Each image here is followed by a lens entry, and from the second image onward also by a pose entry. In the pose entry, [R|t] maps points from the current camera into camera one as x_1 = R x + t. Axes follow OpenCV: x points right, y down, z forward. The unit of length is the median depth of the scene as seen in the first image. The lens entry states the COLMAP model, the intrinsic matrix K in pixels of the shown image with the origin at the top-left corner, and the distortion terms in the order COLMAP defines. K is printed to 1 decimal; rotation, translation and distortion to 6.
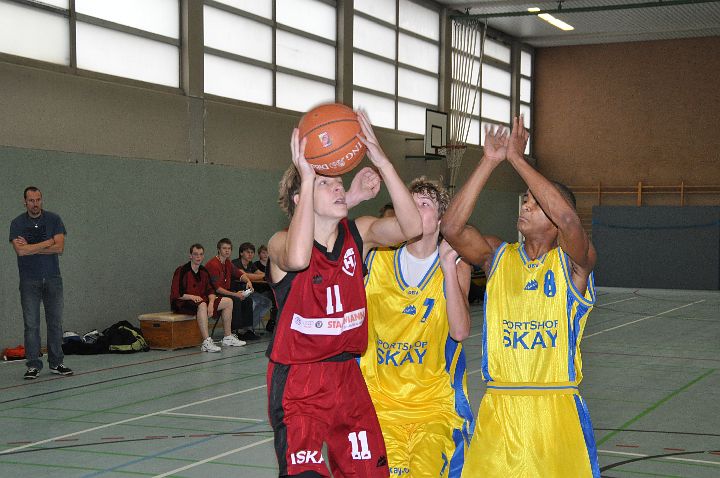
lens RADIAL K [[1165.6, 0, 341.0], [0, 1165.6, 257.8], [0, 0, 1]] dist [0.230767, 0.000000]
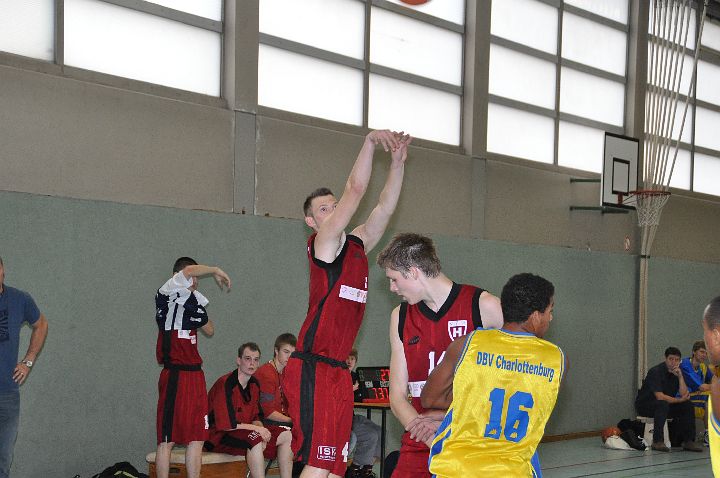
lens RADIAL K [[2059.9, 0, 314.8], [0, 2059.9, 251.5], [0, 0, 1]] dist [0.653494, 0.000000]
pose [[0.999595, 0.015977, -0.023567, -0.054476], [-0.017311, 0.998196, -0.057489, 0.002939], [0.022606, 0.057873, 0.998068, -0.111085]]
